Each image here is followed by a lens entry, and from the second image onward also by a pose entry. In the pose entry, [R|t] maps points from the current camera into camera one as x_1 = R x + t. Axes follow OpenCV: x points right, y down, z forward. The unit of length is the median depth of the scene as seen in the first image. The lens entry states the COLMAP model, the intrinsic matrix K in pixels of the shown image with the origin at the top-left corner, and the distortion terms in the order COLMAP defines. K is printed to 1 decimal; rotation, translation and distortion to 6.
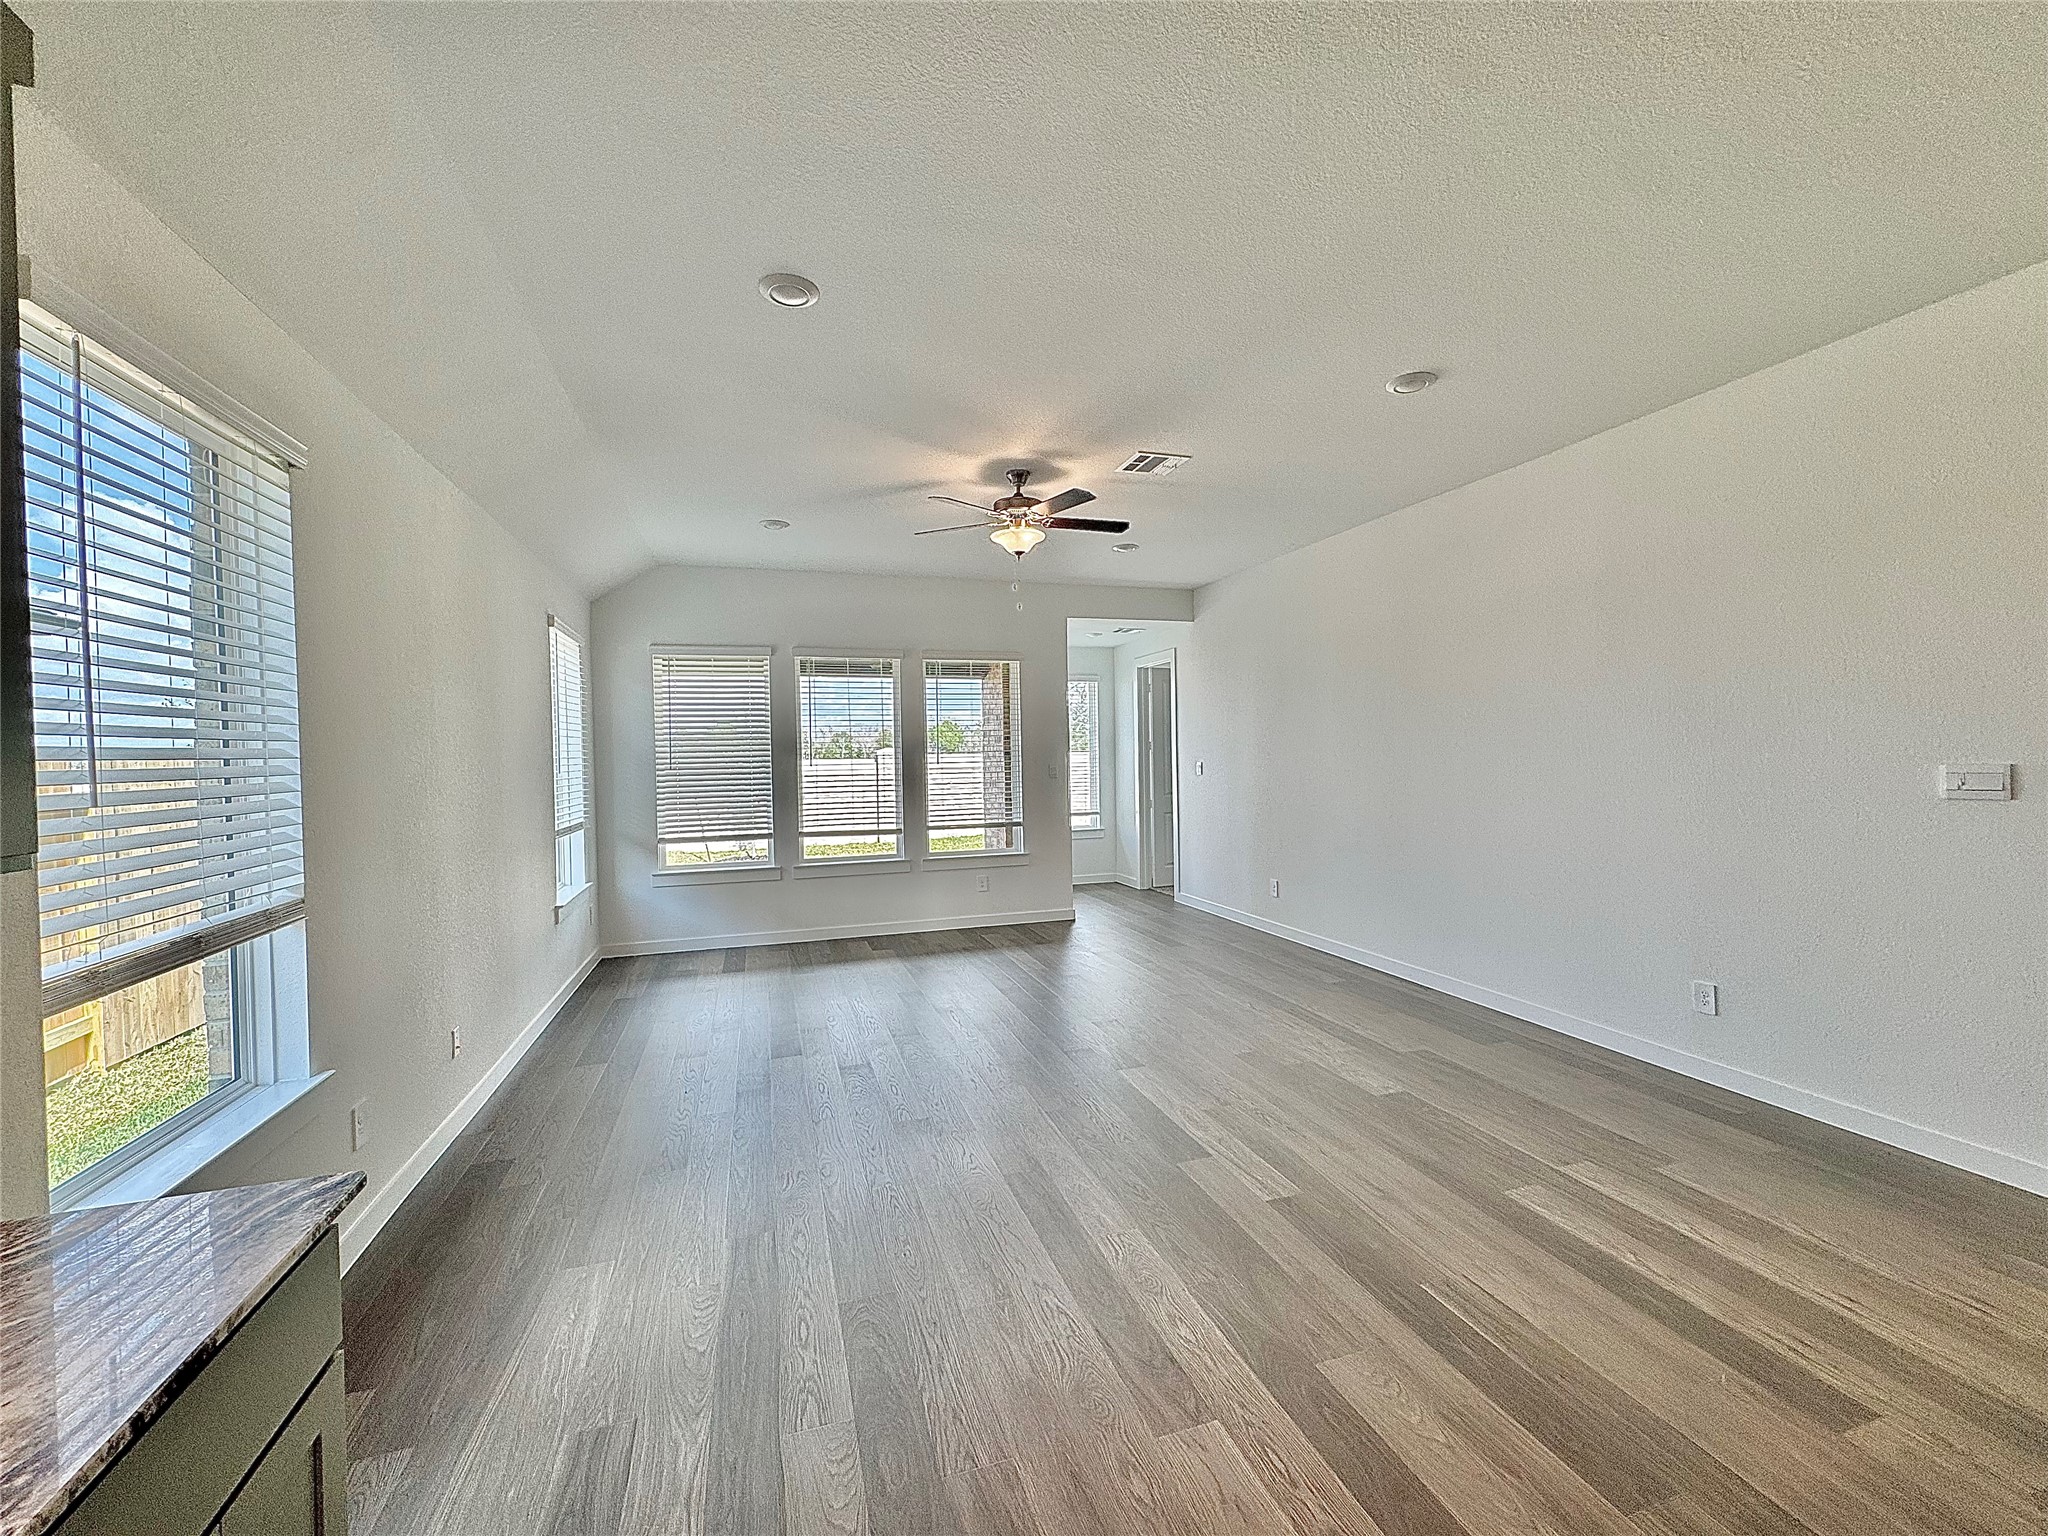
lens RADIAL K [[821.2, 0, 1017.9], [0, 821.2, 763.0], [0, 0, 1]] dist [-0.003355, 0.000299]
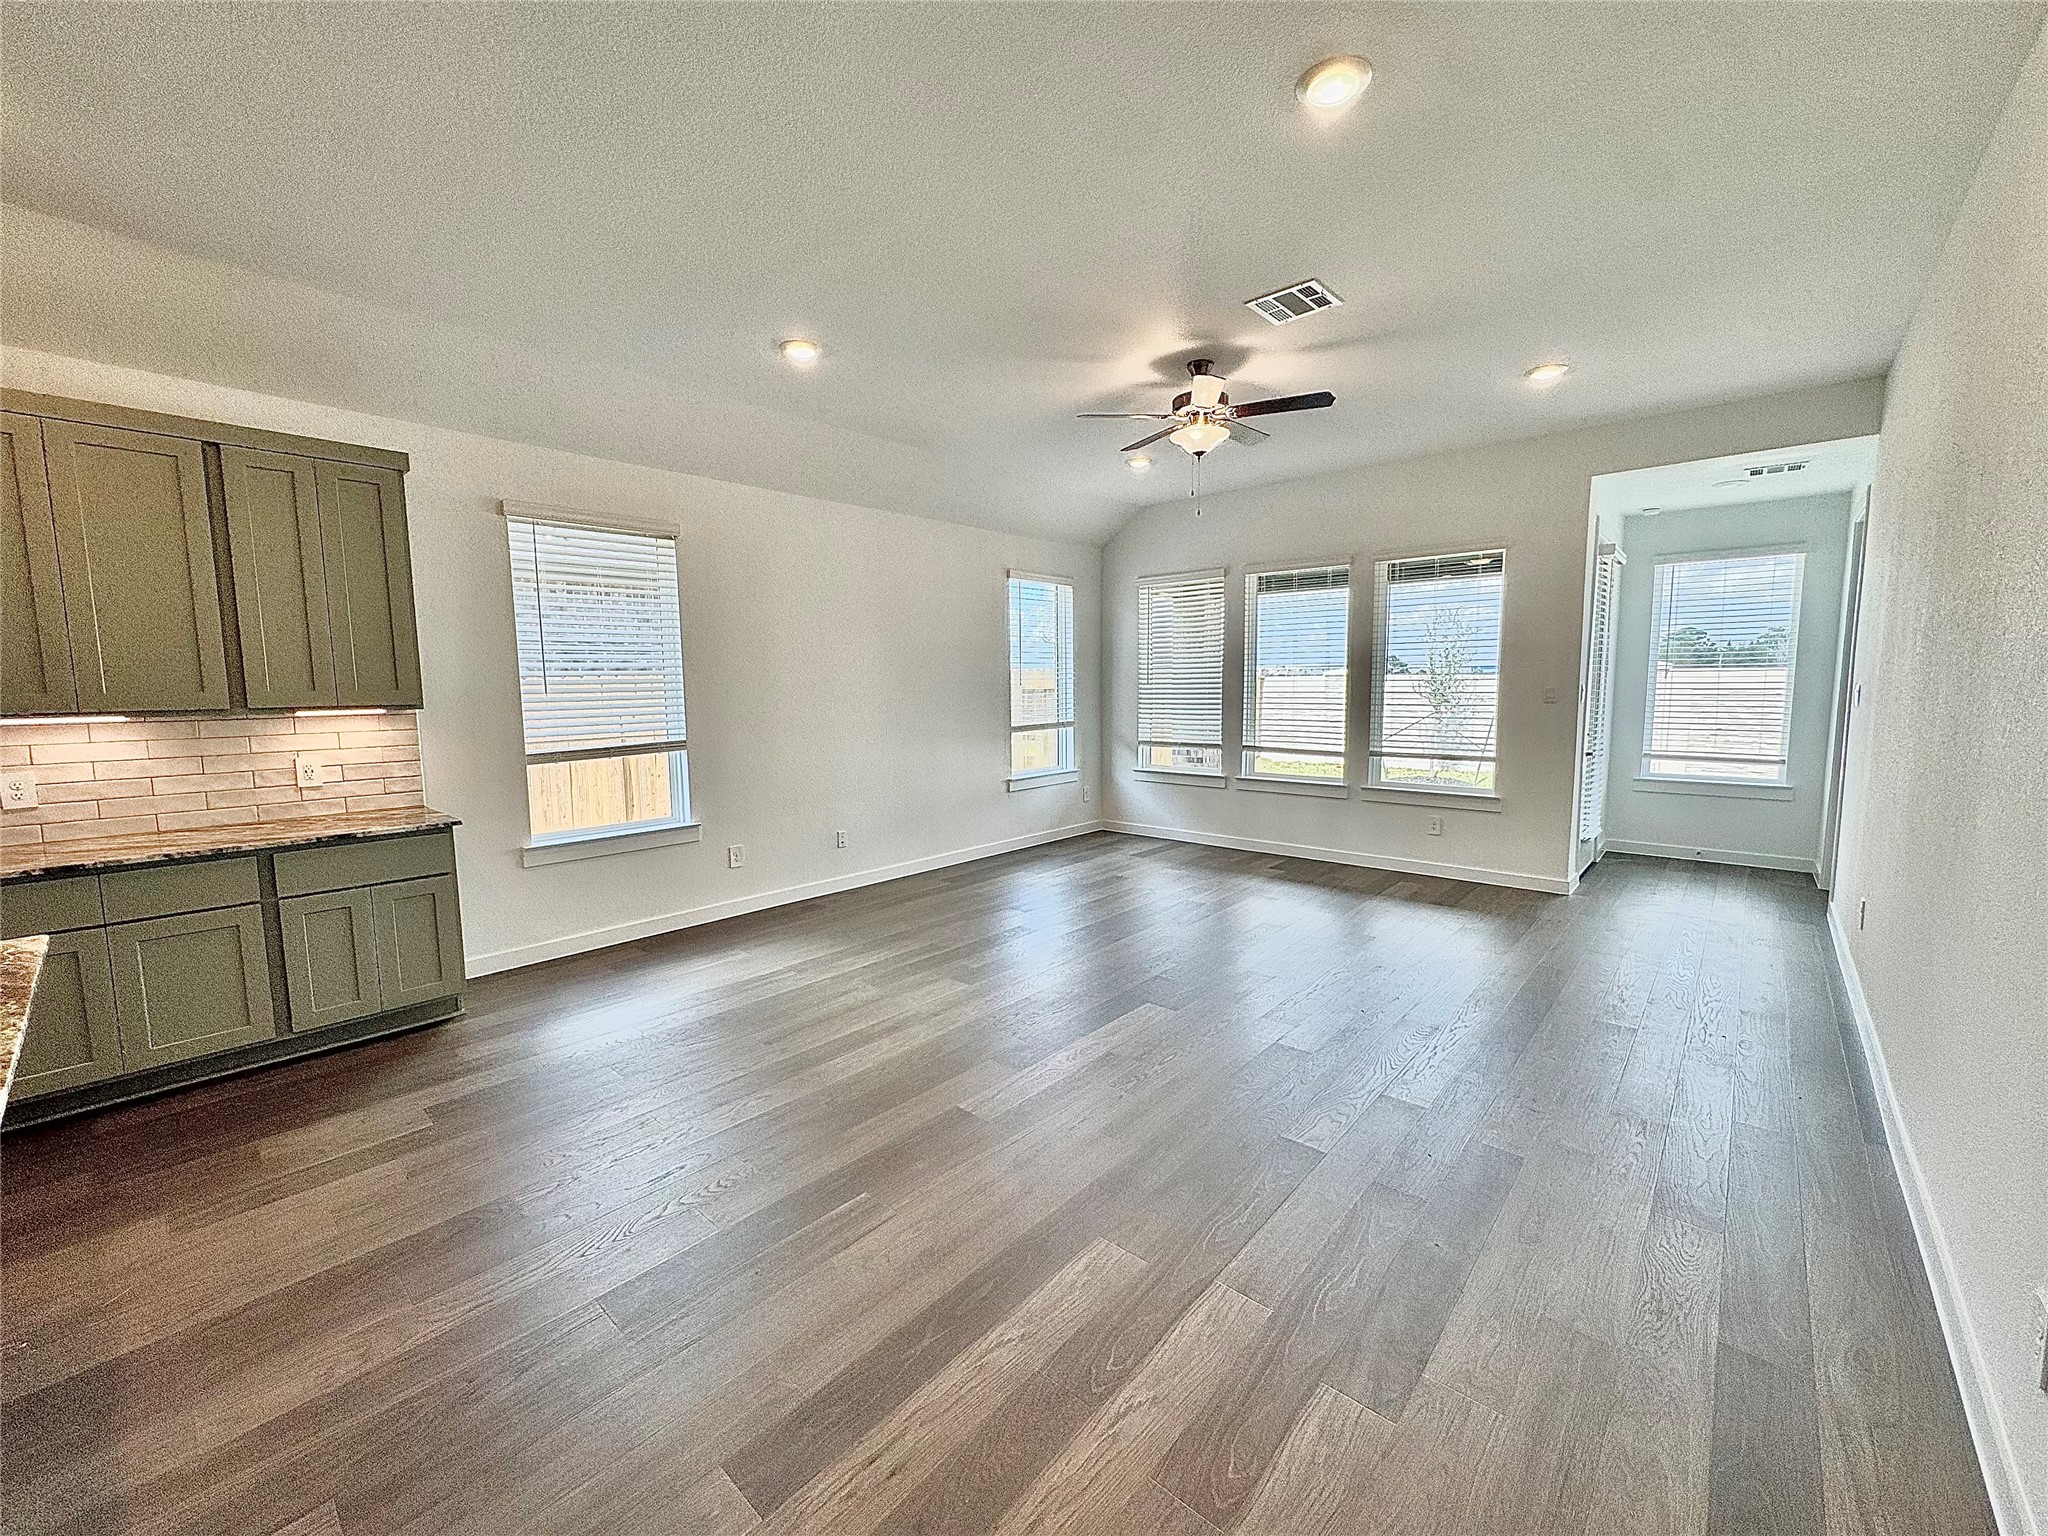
lens RADIAL K [[821.2, 0, 1015.1], [0, 821.2, 761.9], [0, 0, 1]] dist [-0.003355, 0.000299]
pose [[0.508731, 0.096557, -0.855494, 0.480333], [-0.006630, 0.994101, 0.108259, -0.006614], [0.860900, -0.049403, 0.506370, 0.224167]]
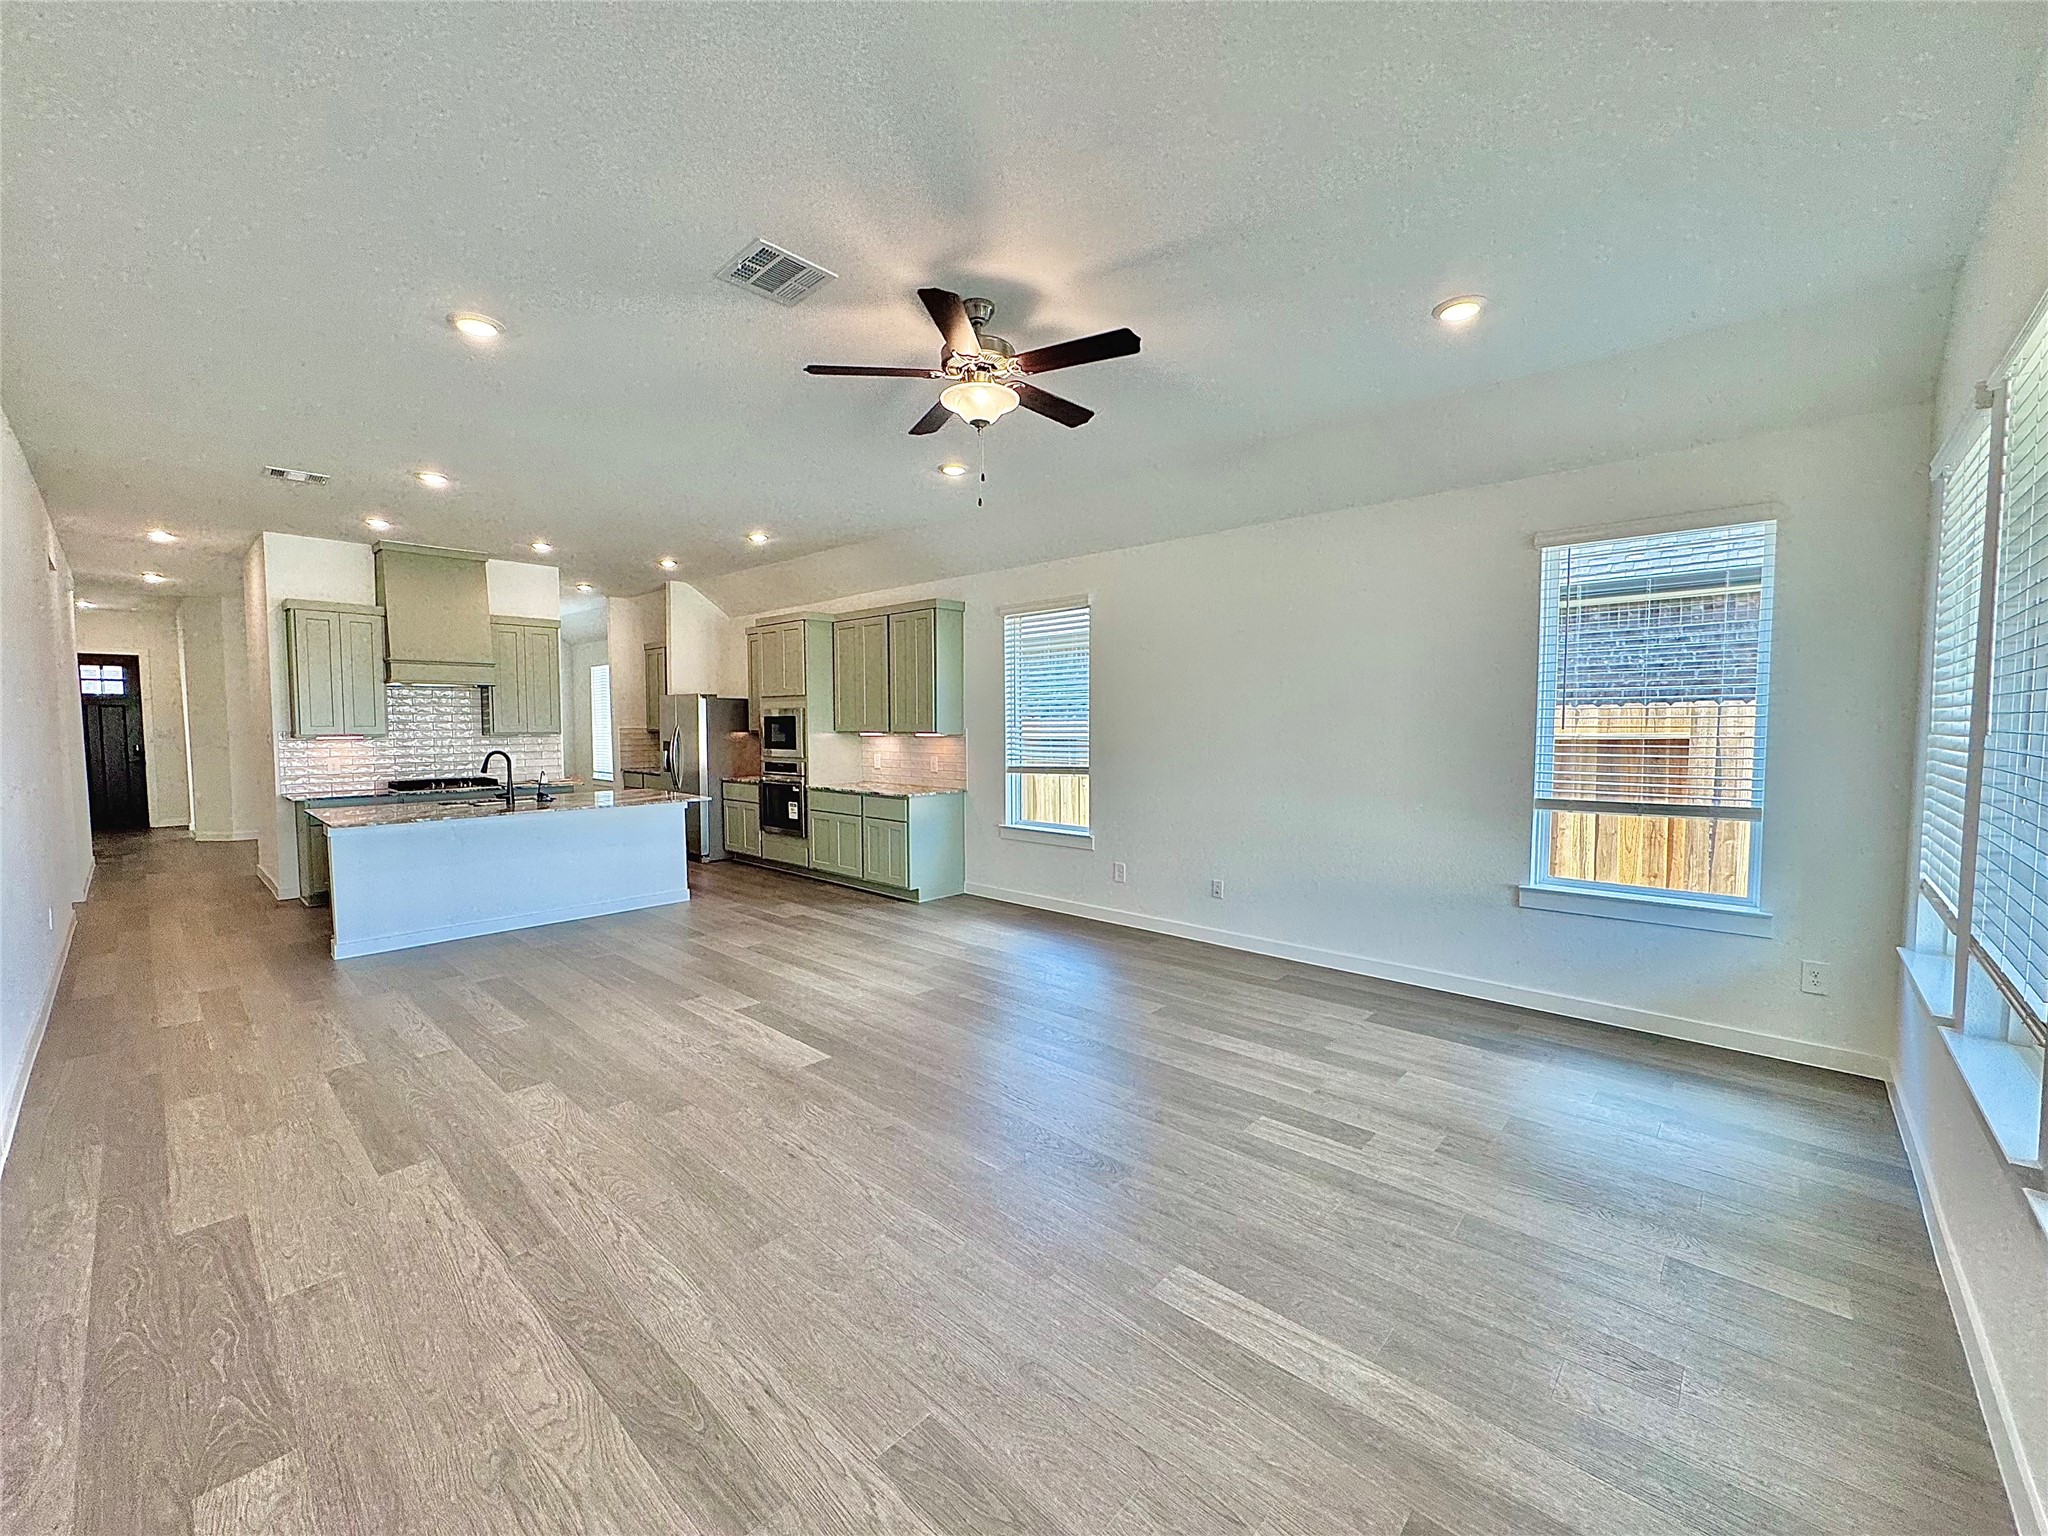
lens RADIAL K [[821.2, 0, 1026.5], [0, 821.2, 779.6], [0, 0, 1]] dist [-0.003355, 0.000299]
pose [[-0.865234, 0.055523, -0.498285, 0.215757], [0.013406, 0.996056, 0.087710, -0.011289], [0.501190, 0.069210, -0.862565, 1.087315]]
